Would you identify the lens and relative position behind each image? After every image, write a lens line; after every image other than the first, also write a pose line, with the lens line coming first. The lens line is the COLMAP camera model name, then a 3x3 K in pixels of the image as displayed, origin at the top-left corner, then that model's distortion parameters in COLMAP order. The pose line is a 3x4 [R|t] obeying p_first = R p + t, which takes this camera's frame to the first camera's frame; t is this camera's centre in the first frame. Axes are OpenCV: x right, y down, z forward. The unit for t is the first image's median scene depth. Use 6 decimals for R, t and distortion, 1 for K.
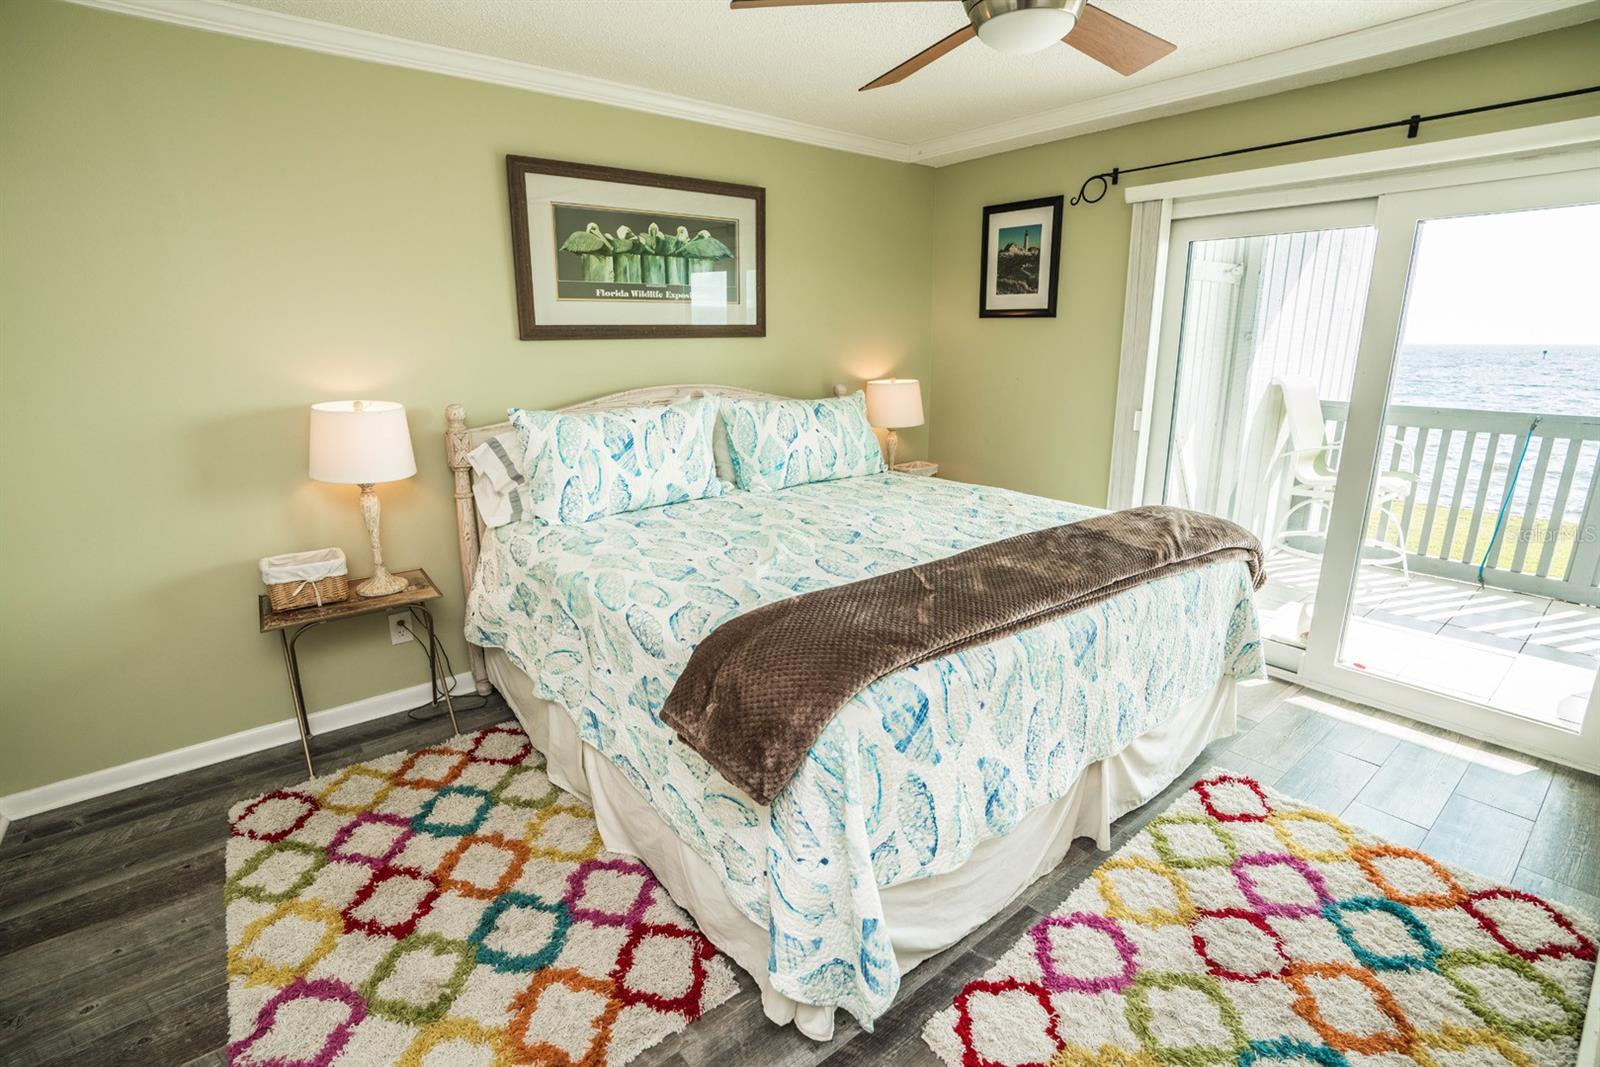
lens RADIAL K [[741.9, 0, 801.2], [0, 741.9, 530.5], [0, 0, 1]] dist [-0.070763, 0.027953]
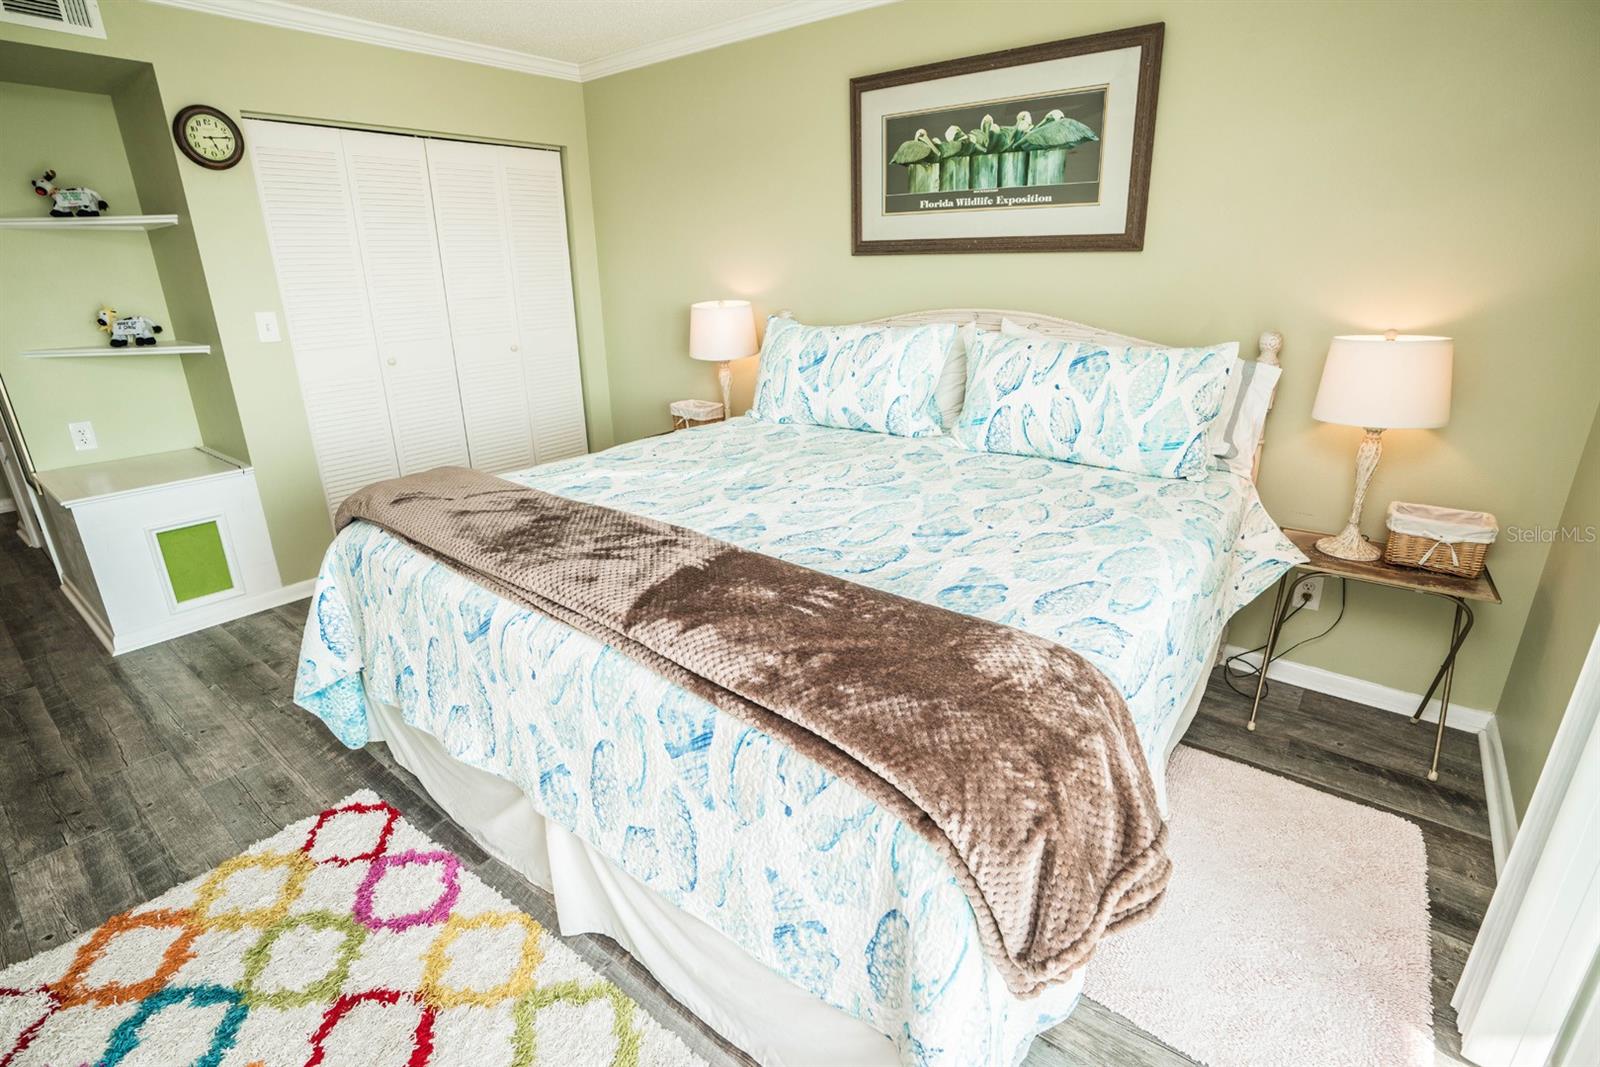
lens RADIAL K [[741.9, 0, 801.2], [0, 741.9, 530.5], [0, 0, 1]] dist [-0.070763, 0.027953]
pose [[0.240943, 0.332604, -0.911768, 0.695351], [-0.229316, 0.932355, 0.279515, -0.158193], [0.943059, 0.141736, 0.300916, 0.623860]]
